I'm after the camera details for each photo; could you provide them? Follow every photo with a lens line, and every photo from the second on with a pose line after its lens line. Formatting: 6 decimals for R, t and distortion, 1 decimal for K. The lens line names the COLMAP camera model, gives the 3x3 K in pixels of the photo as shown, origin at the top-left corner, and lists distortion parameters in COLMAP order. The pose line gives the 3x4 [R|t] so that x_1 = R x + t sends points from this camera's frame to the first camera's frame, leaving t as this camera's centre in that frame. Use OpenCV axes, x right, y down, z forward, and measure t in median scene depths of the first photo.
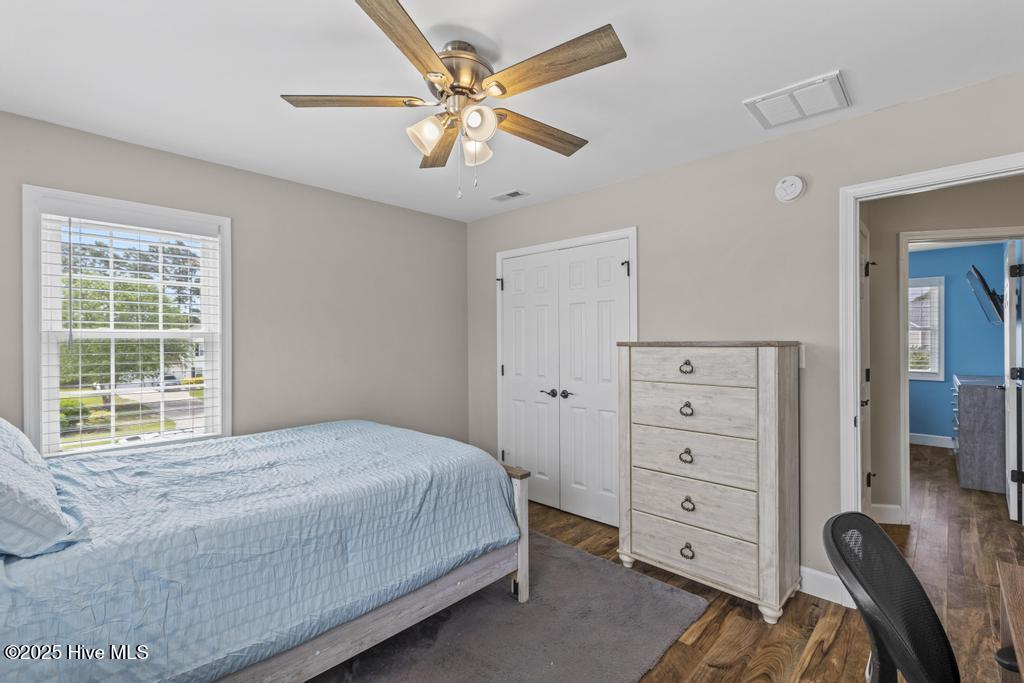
lens RADIAL K [[456.5, 0, 512.0], [0, 456.5, 341.5], [0, 0, 1]] dist [-0.002375, -0.000543]
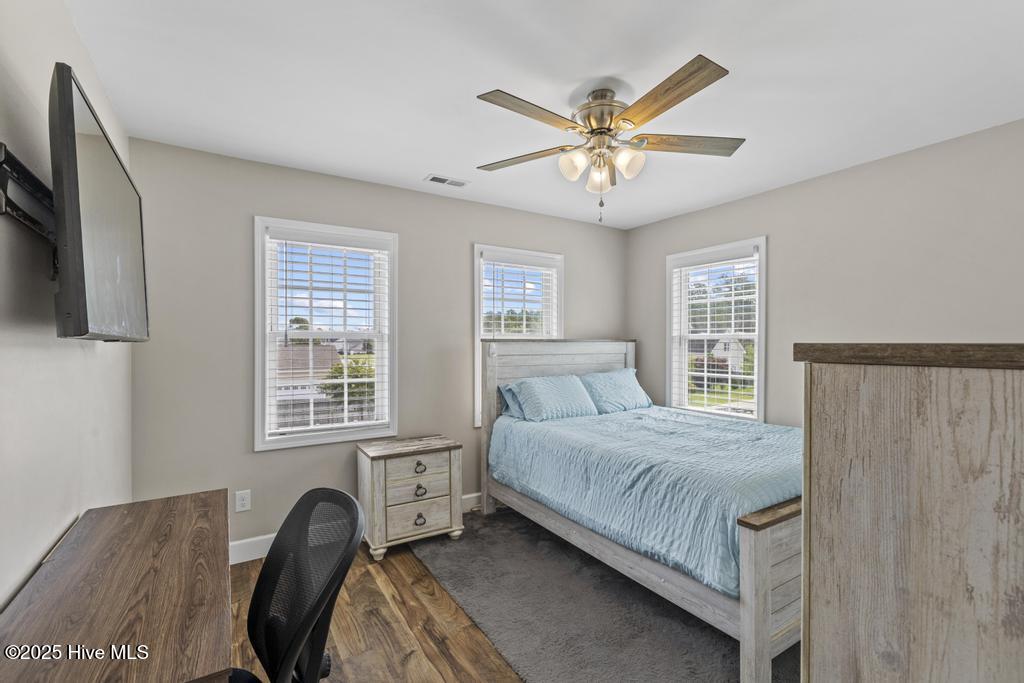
lens RADIAL K [[456.5, 0, 512.0], [0, 456.5, 341.5], [0, 0, 1]] dist [-0.002375, -0.000543]
pose [[-0.241704, -0.001612, -0.970349, 0.930250], [0.001379, 0.999997, -0.002005, 0.002553], [0.970349, -0.001823, -0.241701, 0.905799]]
